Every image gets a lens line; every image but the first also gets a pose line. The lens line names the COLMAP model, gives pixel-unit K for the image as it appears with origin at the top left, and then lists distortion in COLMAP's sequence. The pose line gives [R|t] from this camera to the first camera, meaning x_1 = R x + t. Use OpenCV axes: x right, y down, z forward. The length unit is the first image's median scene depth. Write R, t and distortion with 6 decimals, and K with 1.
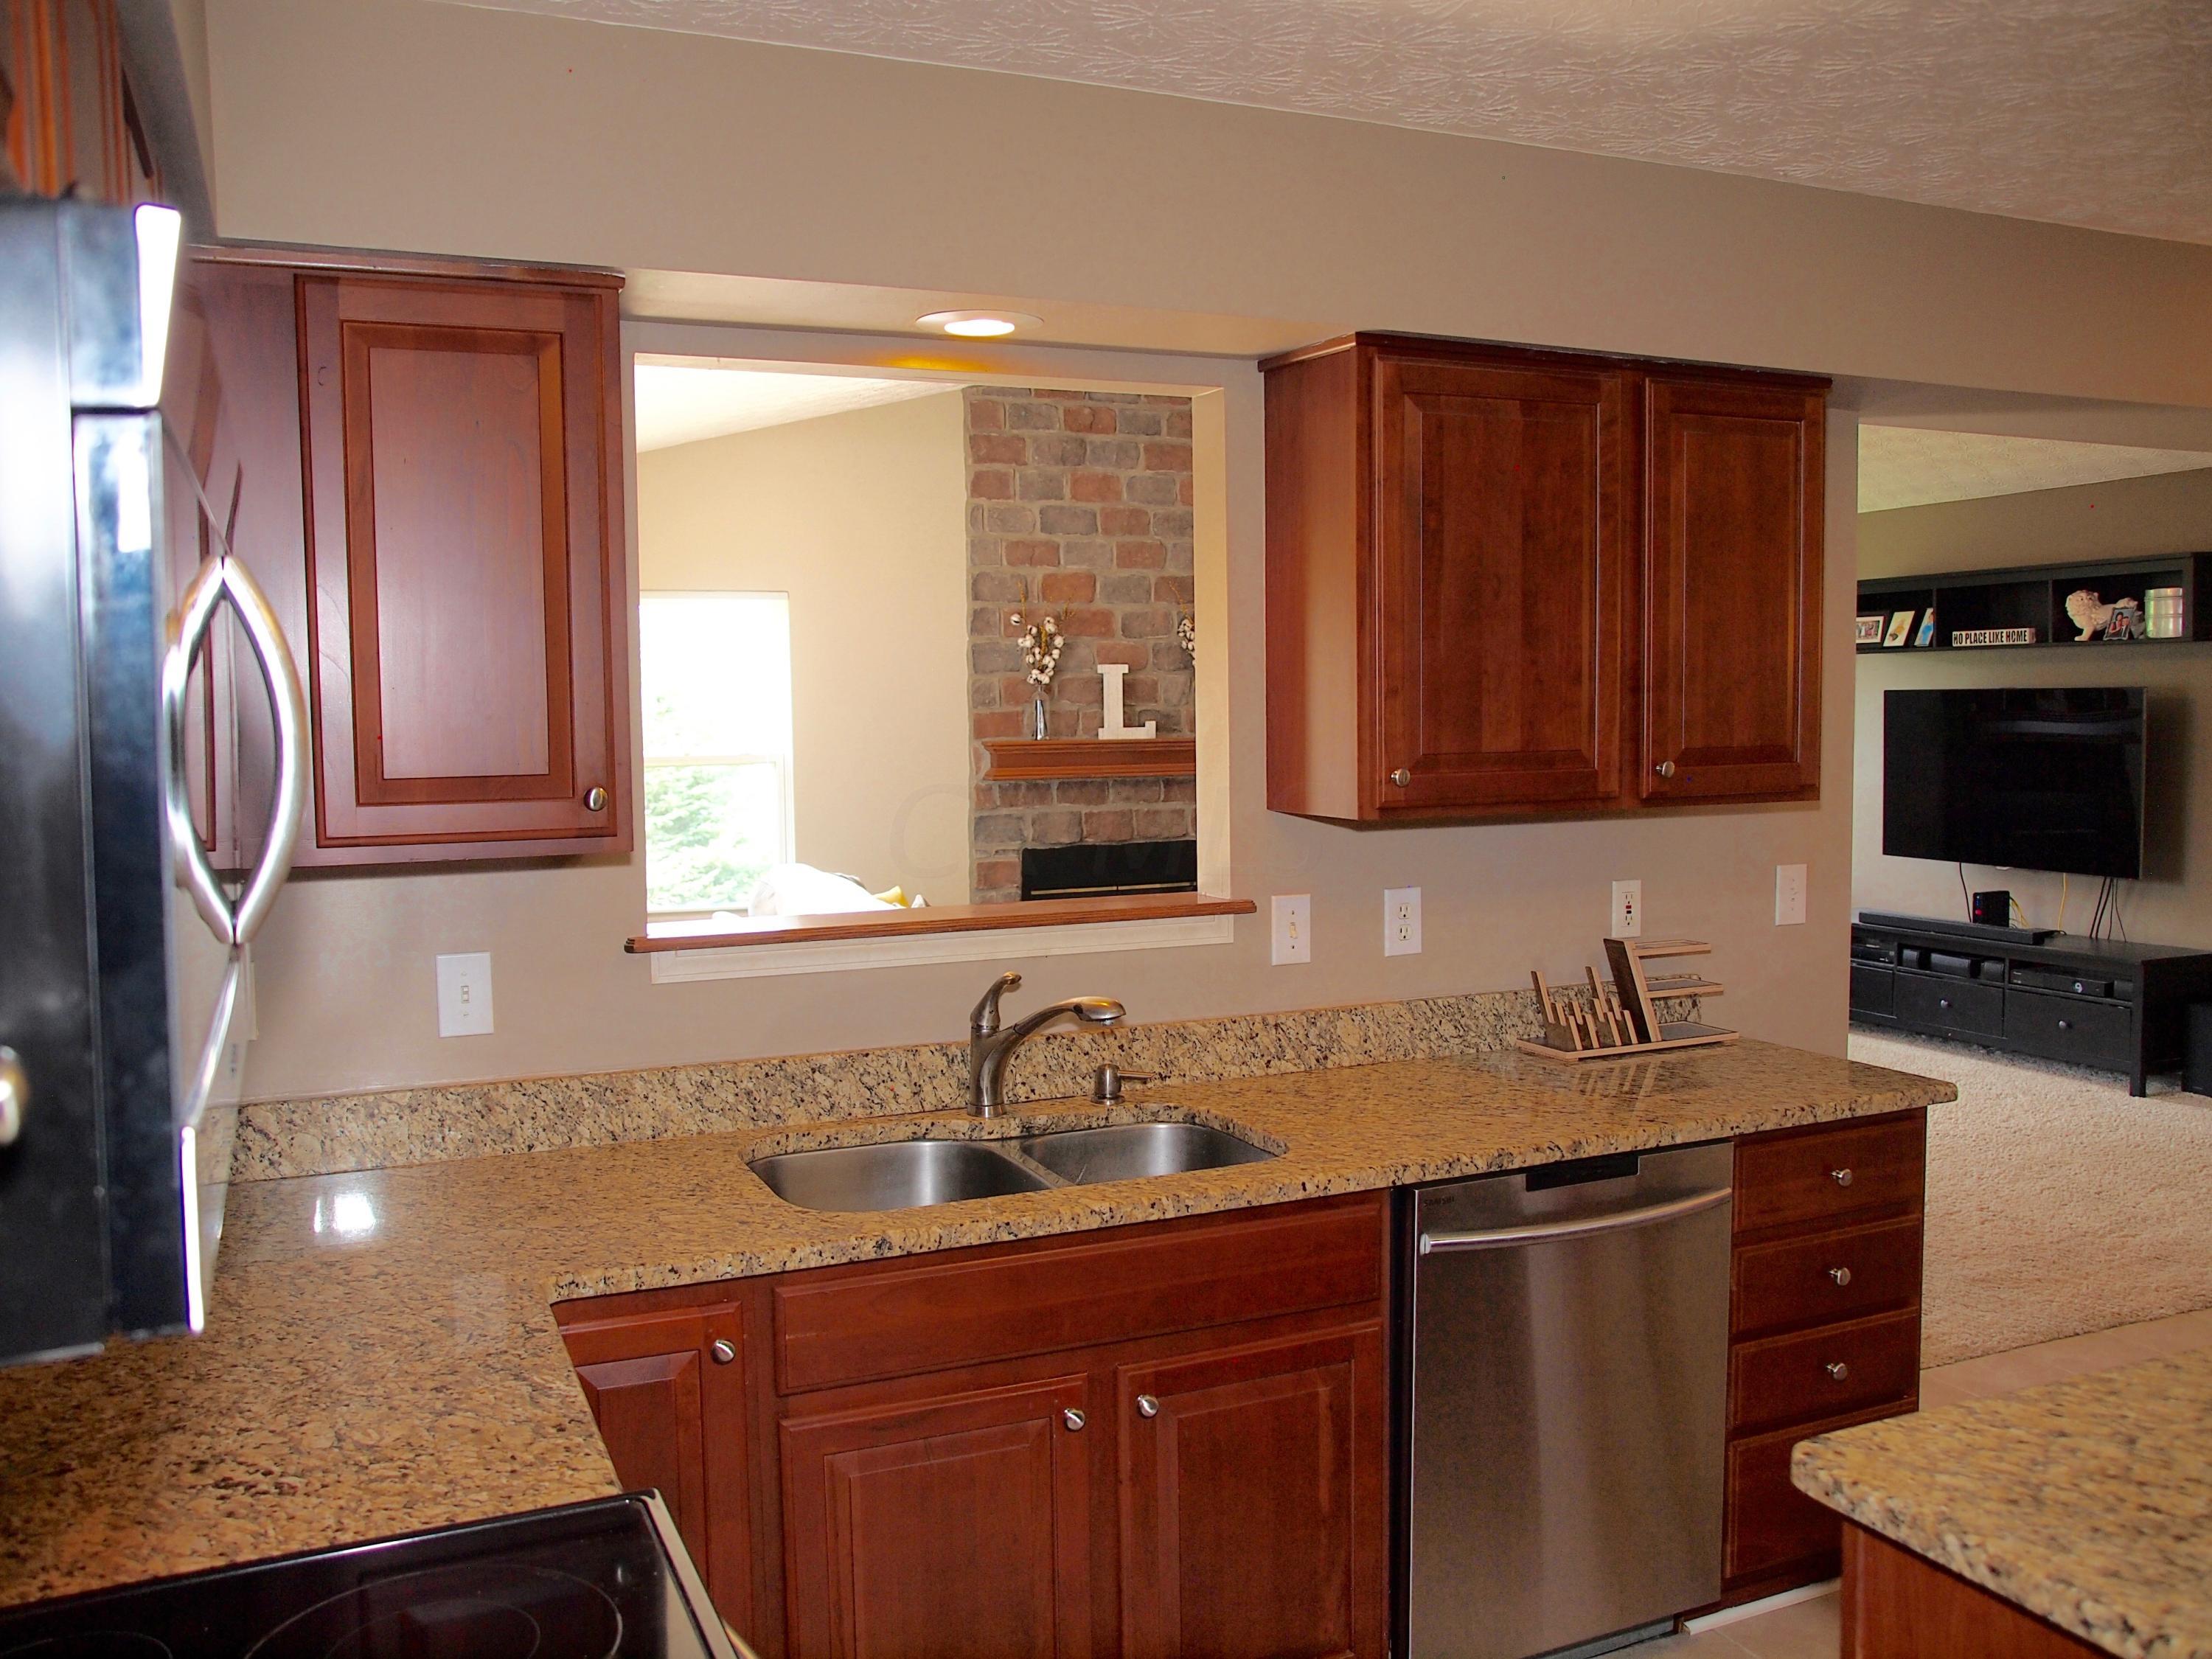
lens RADIAL K [[1830.8, 0, 1094.7], [0, 1830.8, 833.1], [0, 0, 1]] dist [-0.103925, 0.124754]
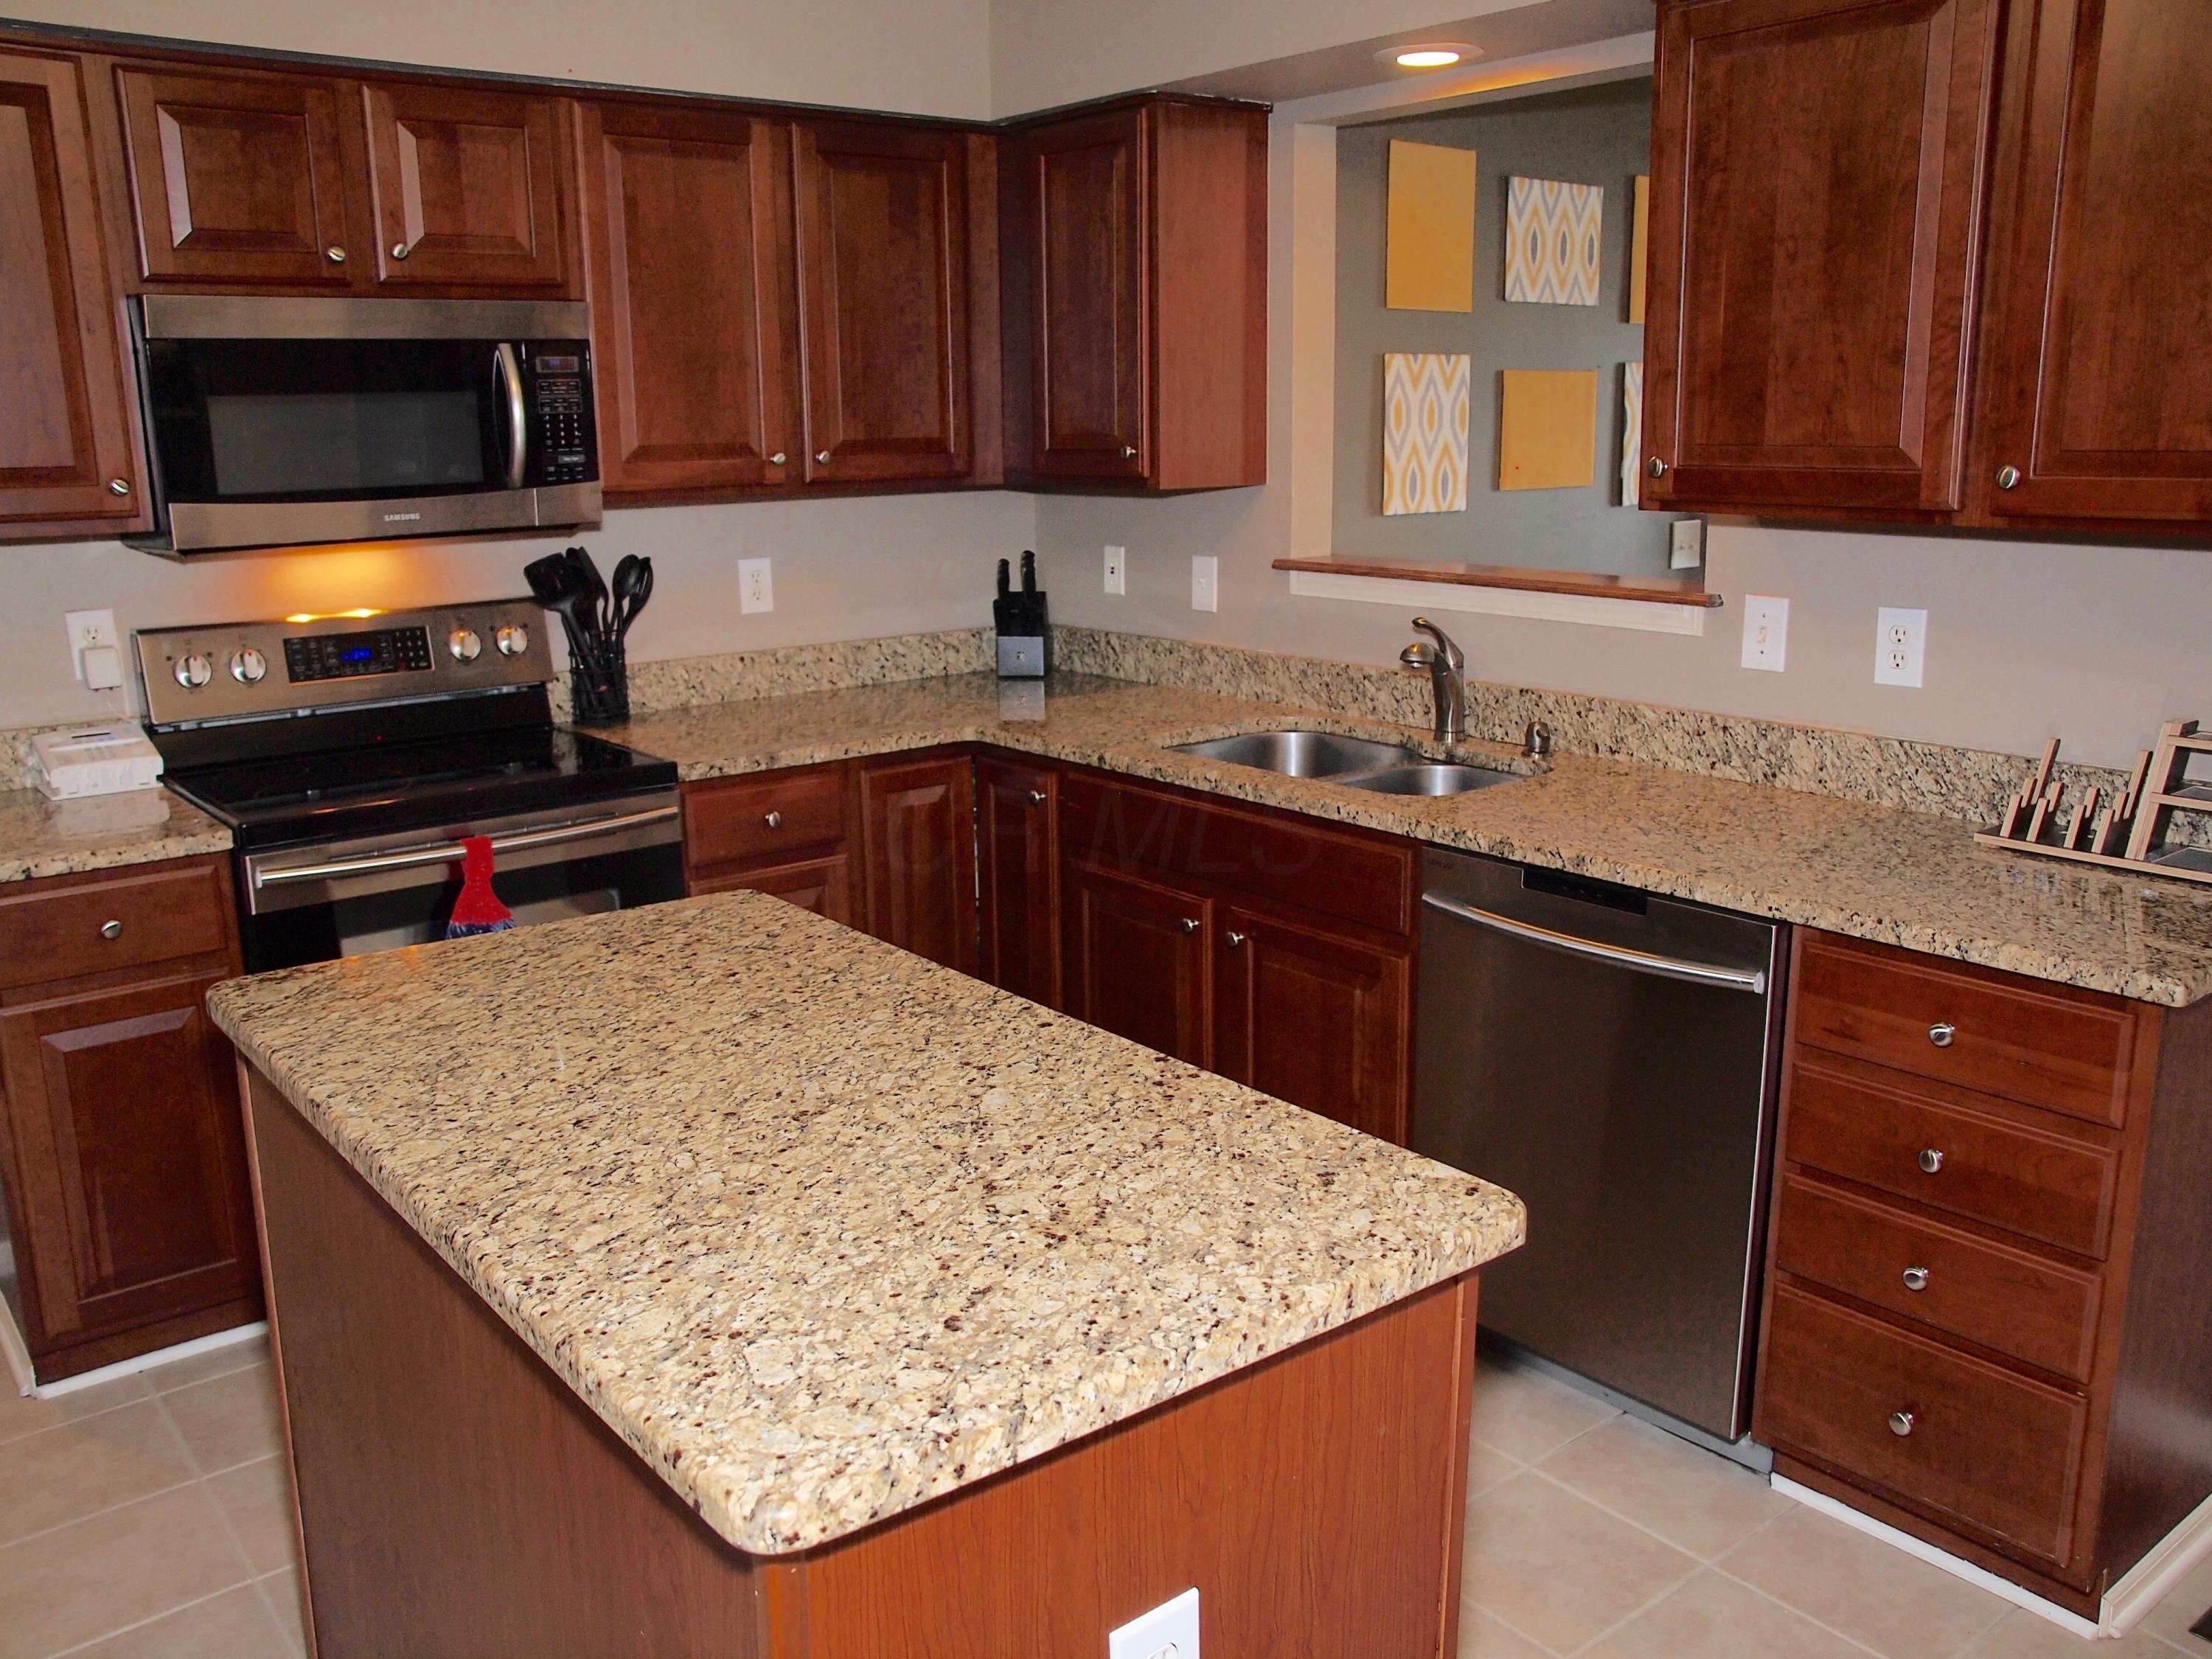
lens RADIAL K [[1830.8, 0, 1094.7], [0, 1830.8, 833.1], [0, 0, 1]] dist [-0.103925, 0.124754]
pose [[0.264696, 0.227393, -0.937138, 0.939818], [-0.061556, 0.973803, 0.218903, -0.030681], [0.962365, -0.000256, 0.271759, 0.425210]]
